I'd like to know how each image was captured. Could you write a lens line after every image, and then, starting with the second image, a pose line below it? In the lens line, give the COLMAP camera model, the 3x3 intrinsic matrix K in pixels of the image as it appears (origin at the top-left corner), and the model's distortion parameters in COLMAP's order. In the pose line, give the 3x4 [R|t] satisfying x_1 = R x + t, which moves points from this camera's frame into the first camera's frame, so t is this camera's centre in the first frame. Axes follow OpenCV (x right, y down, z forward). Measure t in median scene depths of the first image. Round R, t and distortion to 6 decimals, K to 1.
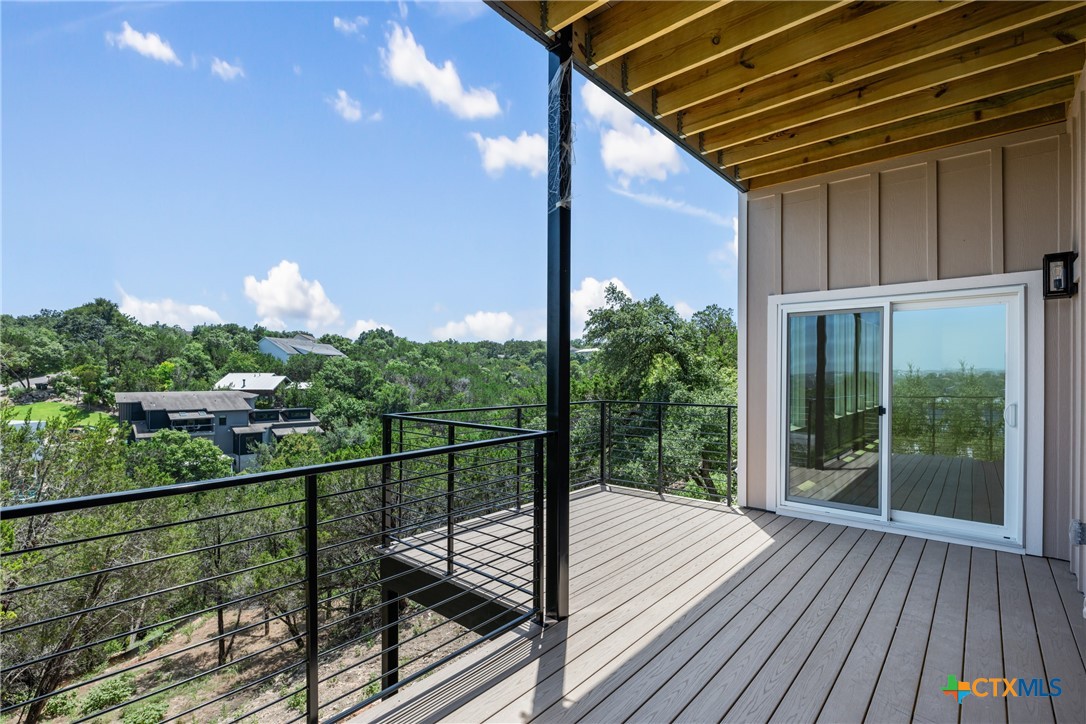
lens RADIAL K [[508.6, 0, 541.0], [0, 508.6, 376.7], [0, 0, 1]] dist [-0.000509, 0.000139]
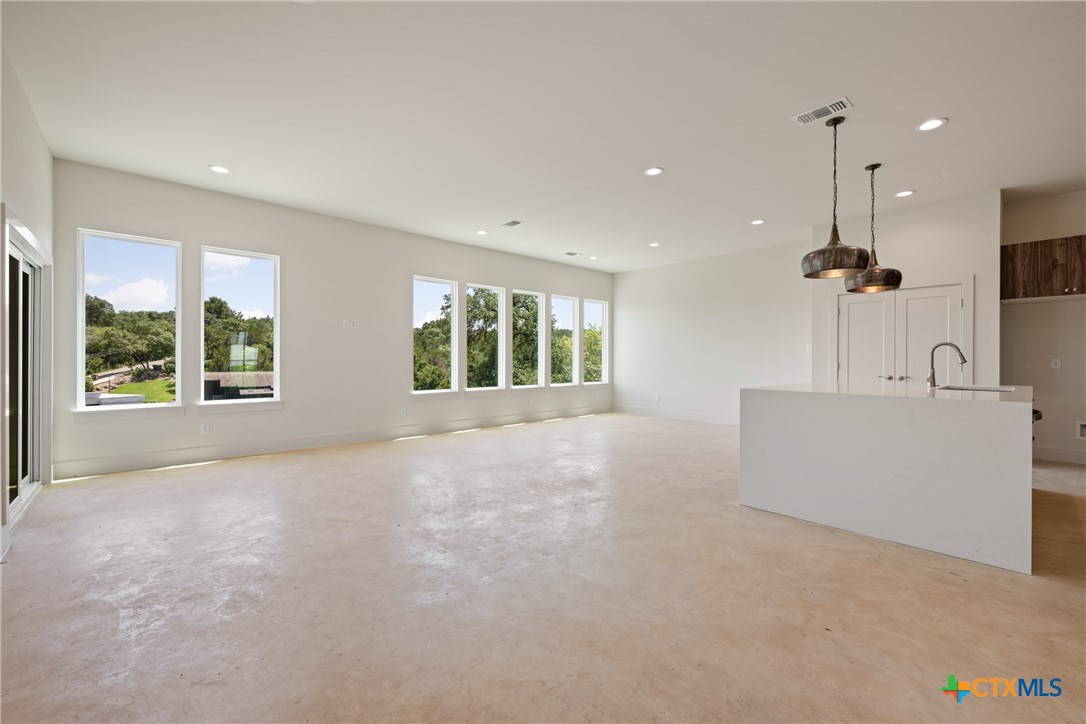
lens RADIAL K [[442.7, 0, 542.3], [0, 442.7, 360.3], [0, 0, 1]] dist [0.000085, 0.000000]
pose [[0.993893, 0.001316, -0.110342, 0.084466], [-0.001474, 0.999998, -0.001349, 0.001830], [0.110340, 0.001503, 0.993893, 0.018739]]
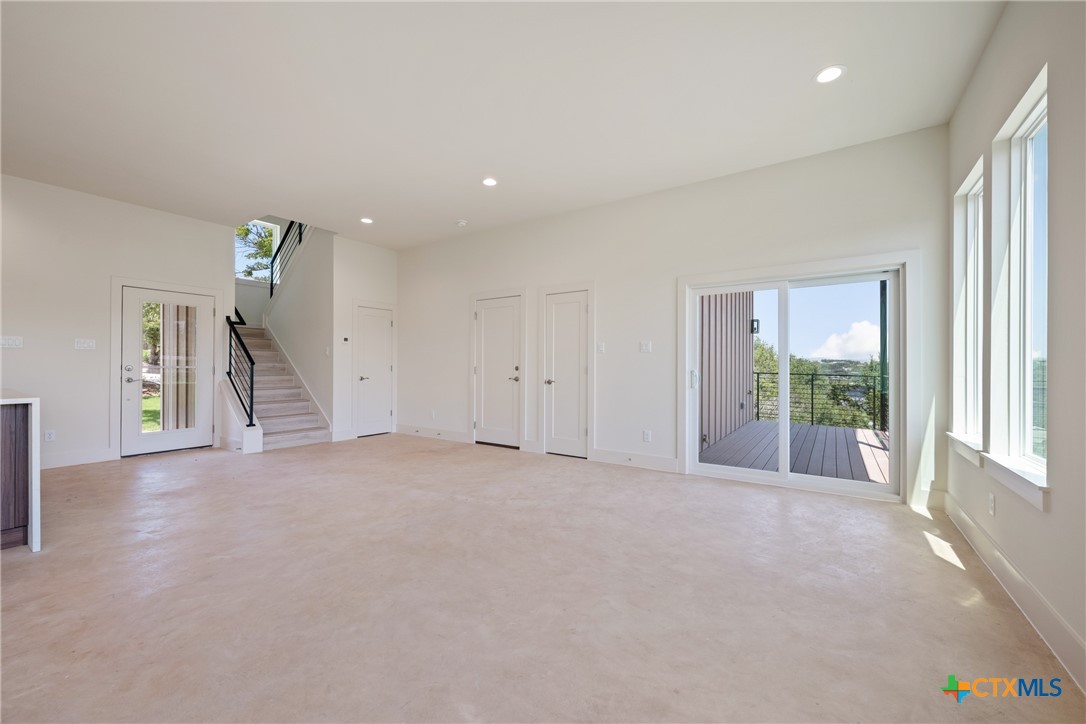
lens RADIAL K [[429.2, 0, 542.2], [0, 429.2, 364.5], [0, 0, 1]] dist [-0.001336, 0.000560]
pose [[-0.992385, -0.006840, -0.122985, 0.066997], [-0.006832, 0.999977, -0.000484, 0.001846], [0.122985, 0.000360, -0.992408, 0.095565]]
